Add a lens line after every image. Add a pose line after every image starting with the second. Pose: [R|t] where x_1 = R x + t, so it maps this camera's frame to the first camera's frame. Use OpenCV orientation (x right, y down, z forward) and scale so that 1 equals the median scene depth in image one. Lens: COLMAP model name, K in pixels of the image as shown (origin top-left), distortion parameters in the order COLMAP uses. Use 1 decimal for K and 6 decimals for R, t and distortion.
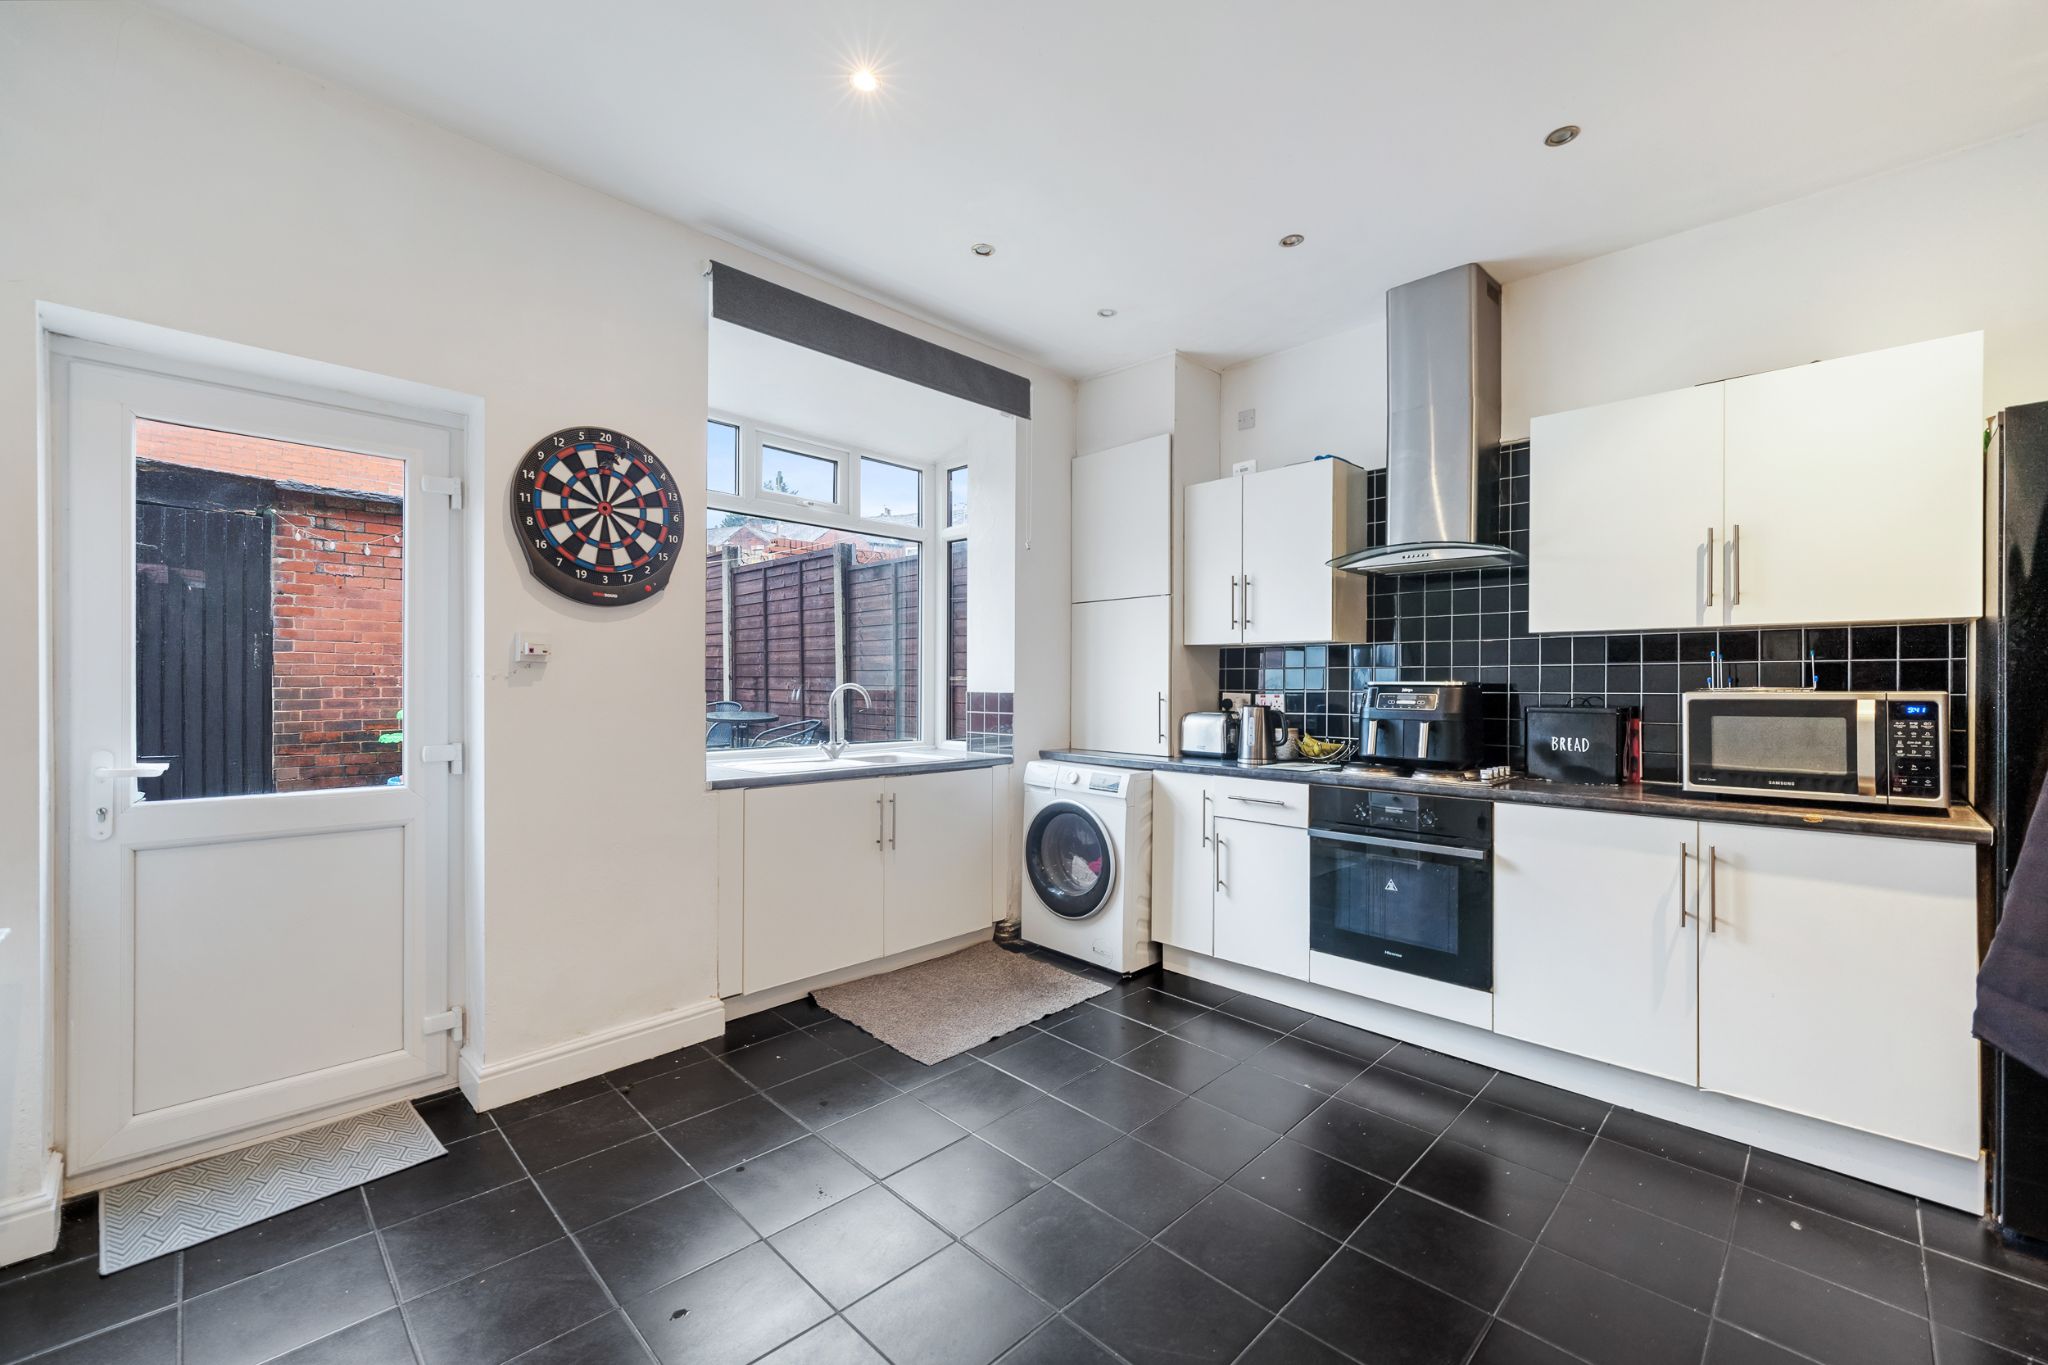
lens RADIAL K [[837.0, 0, 1018.7], [0, 837.0, 683.2], [0, 0, 1]] dist [-0.002496, 0.000022]
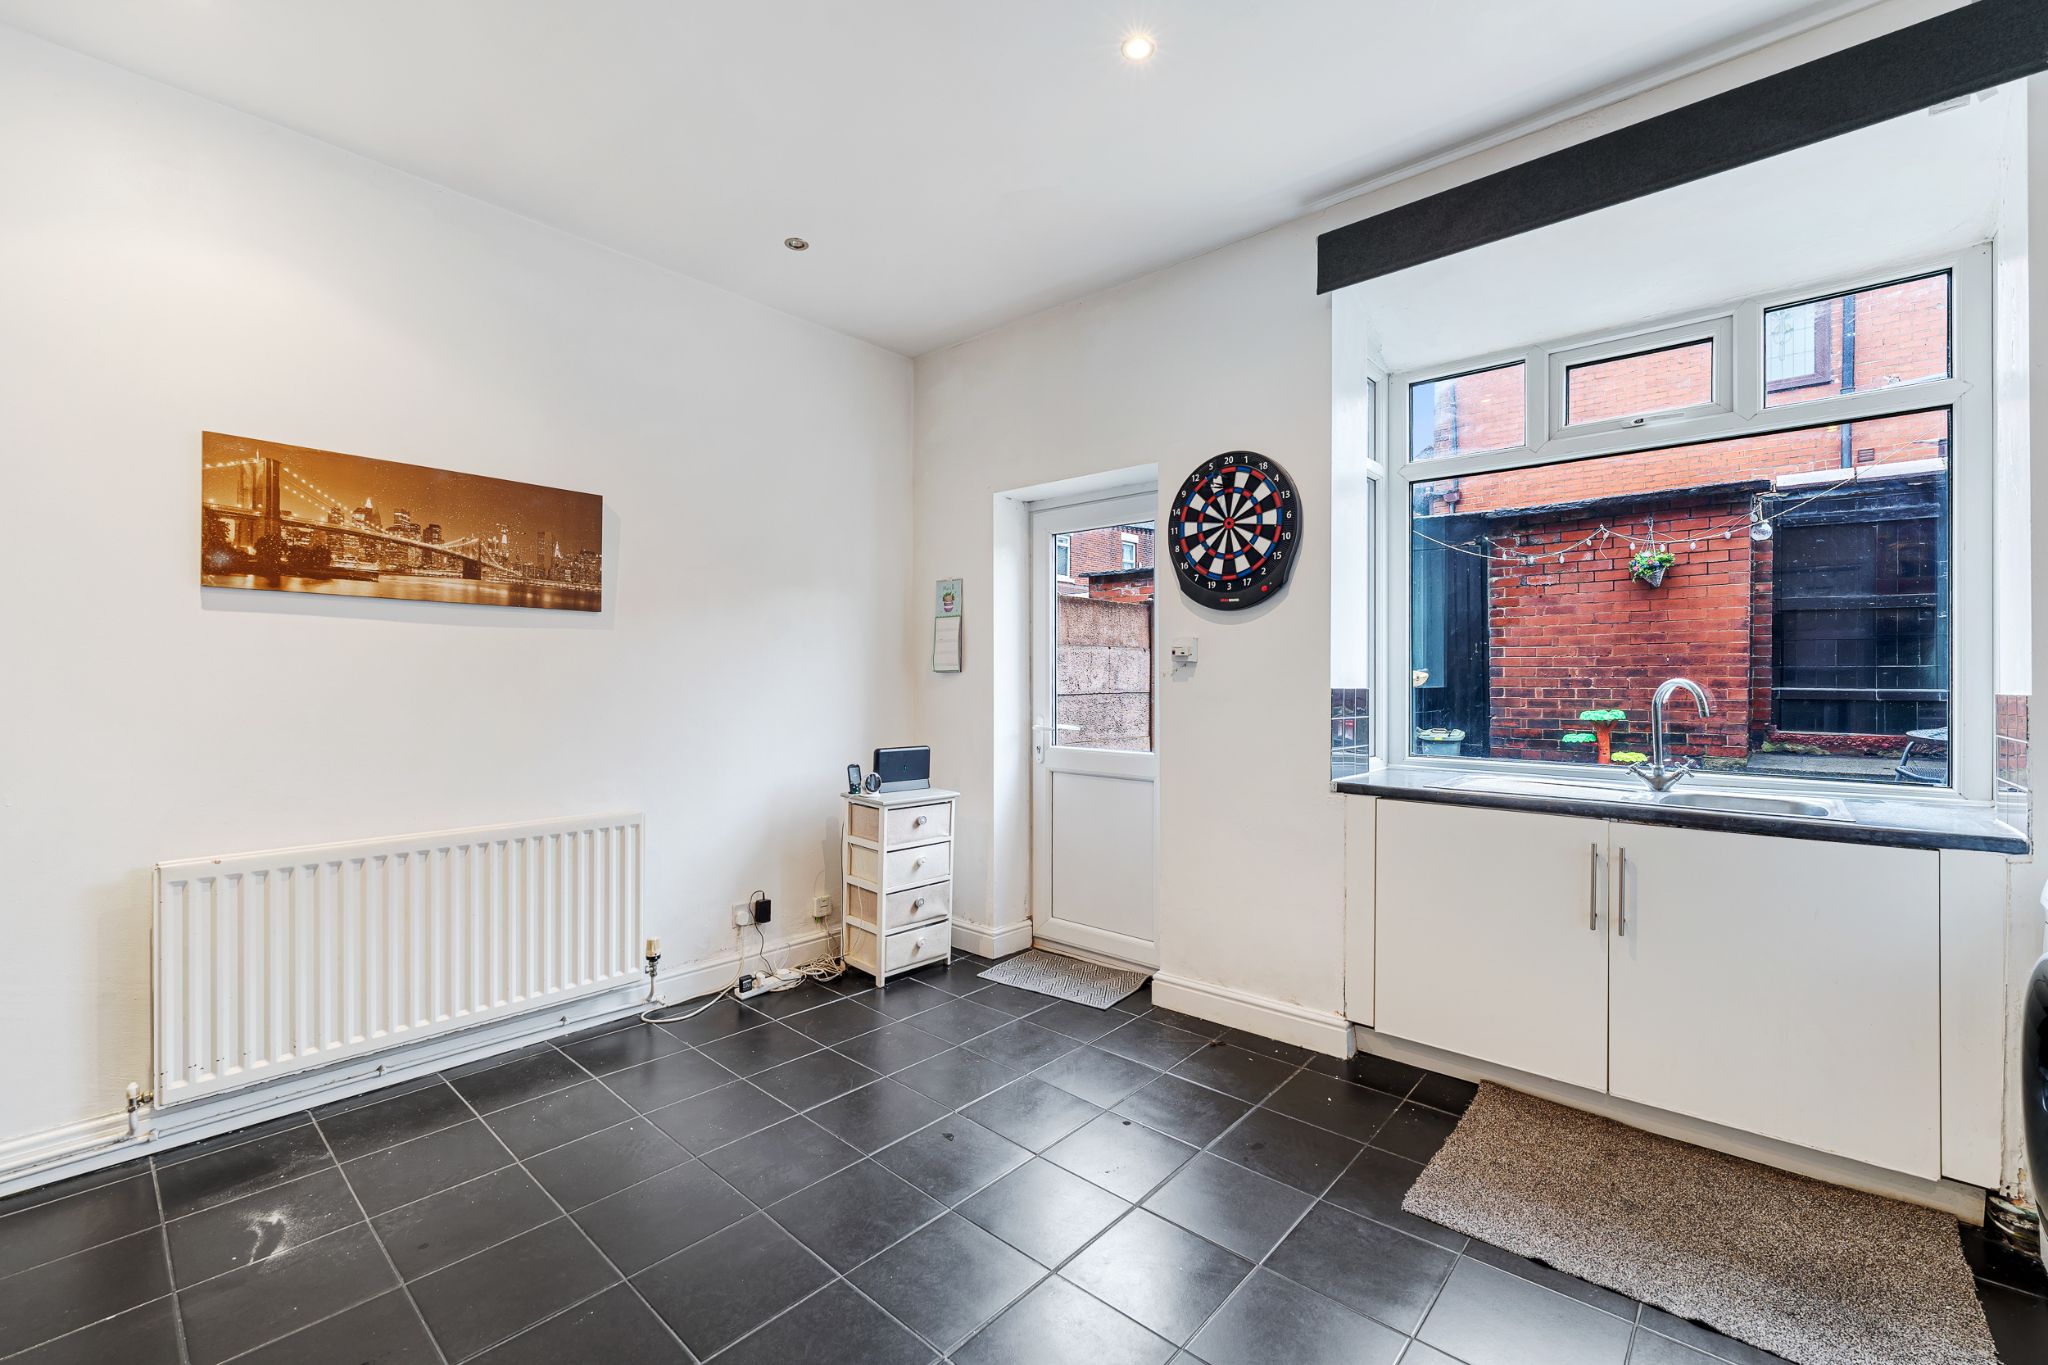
lens RADIAL K [[837.0, 0, 1023.8], [0, 837.0, 680.2], [0, 0, 1]] dist [-0.002496, 0.000022]
pose [[0.054739, -0.007029, -0.998476, 0.531410], [-0.002273, 0.999972, -0.007165, 0.009340], [0.998498, 0.002662, 0.054722, 0.575375]]
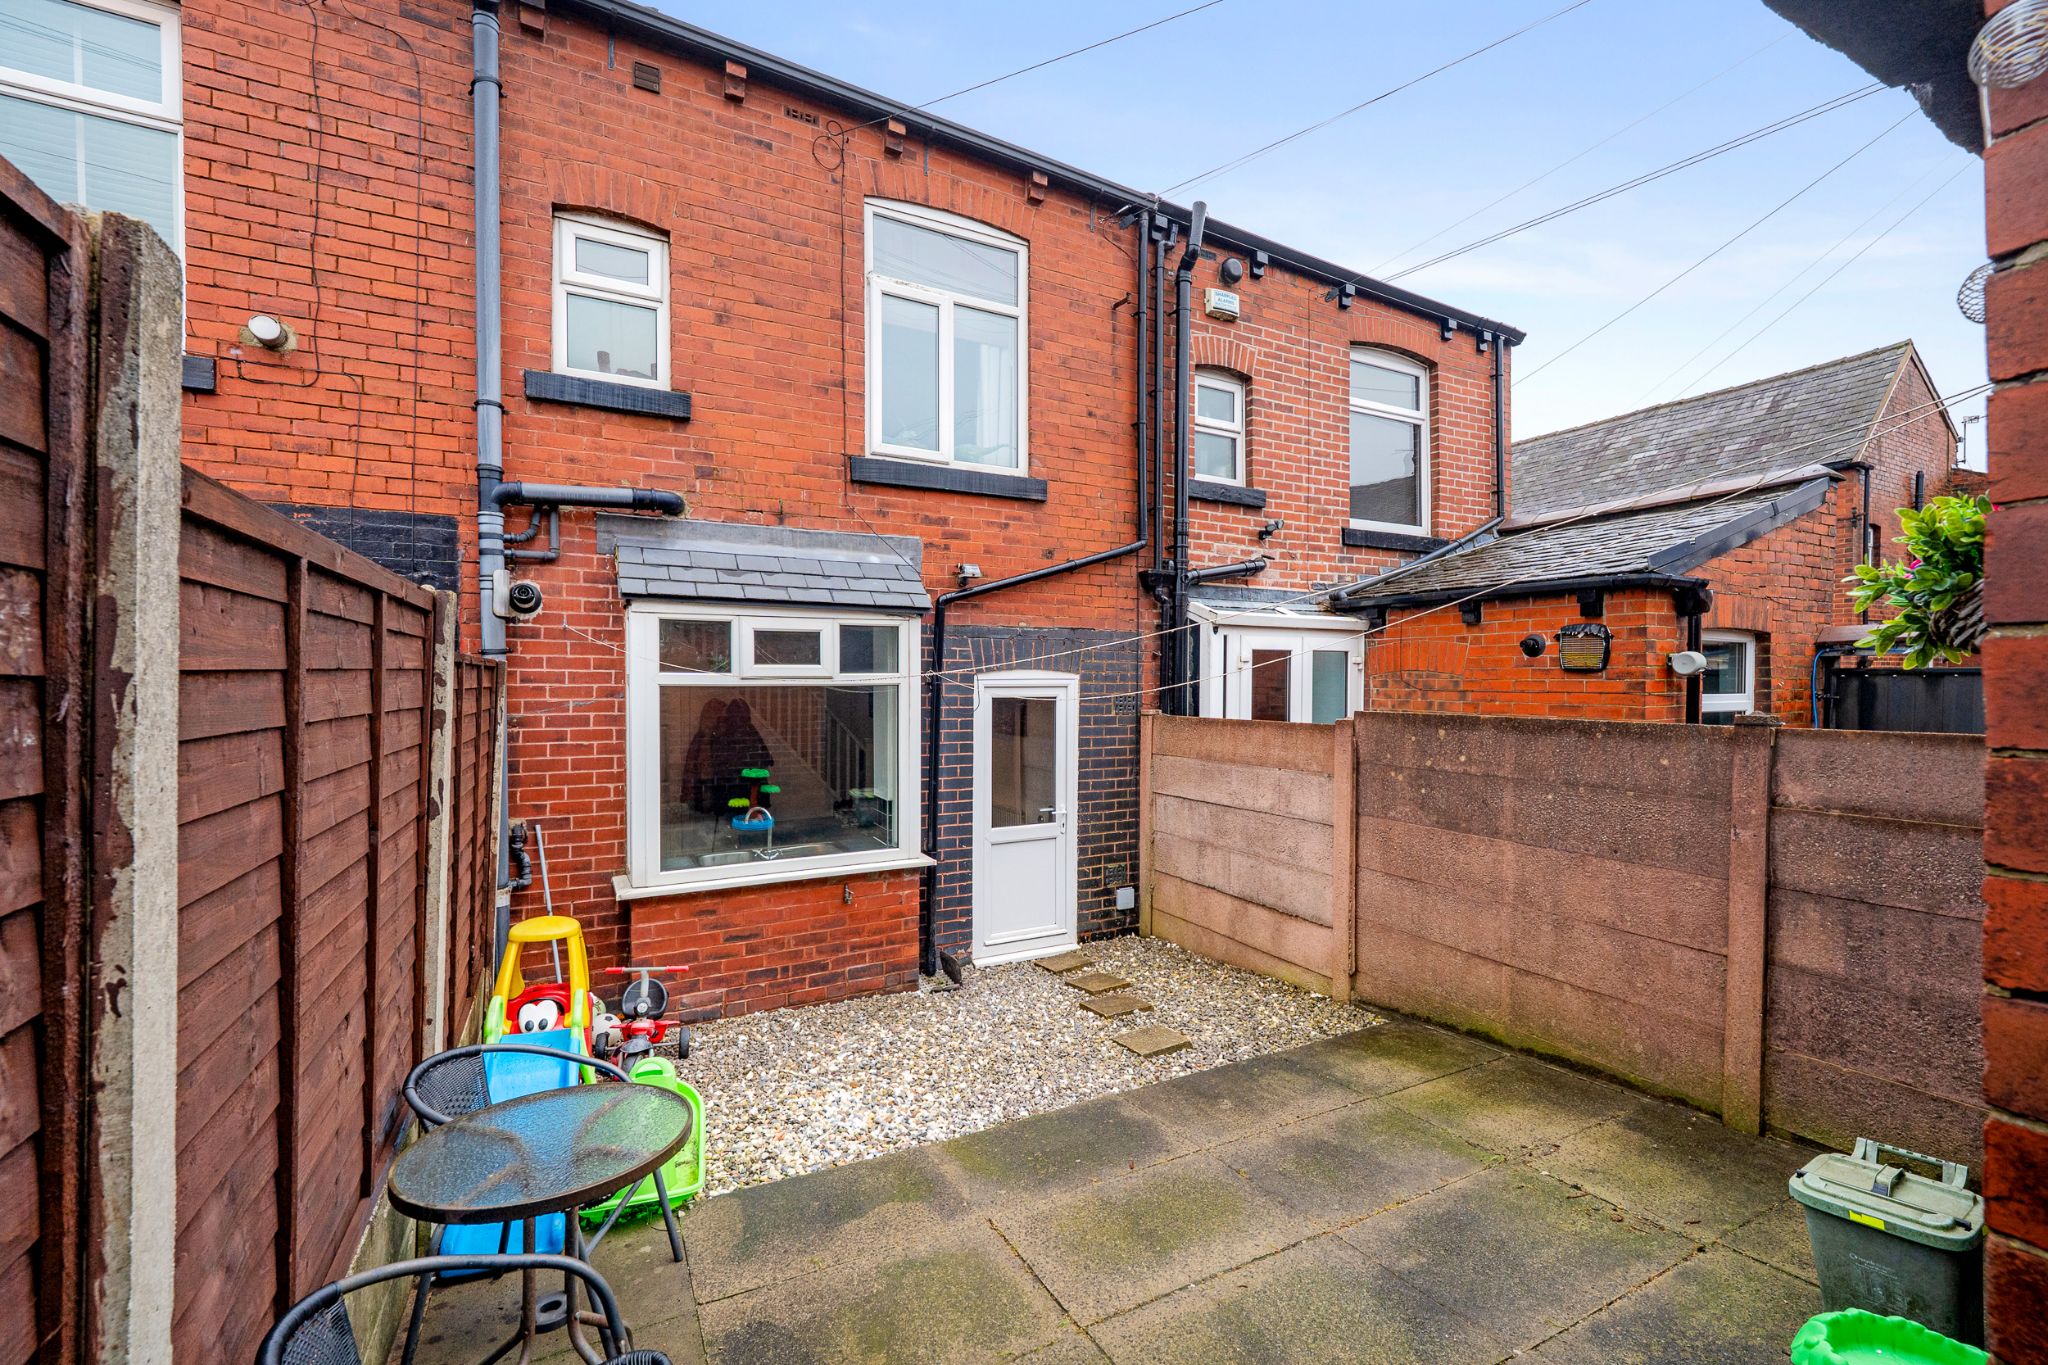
lens RADIAL K [[834.5, 0, 1016.2], [0, 834.5, 691.5], [0, 0, 1]] dist [0.001533, -0.004245]
pose [[-0.953274, -0.011106, 0.301902, -1.281192], [-0.006447, 0.999844, 0.016423, -0.268188], [-0.302037, 0.013710, -0.953198, 2.745204]]
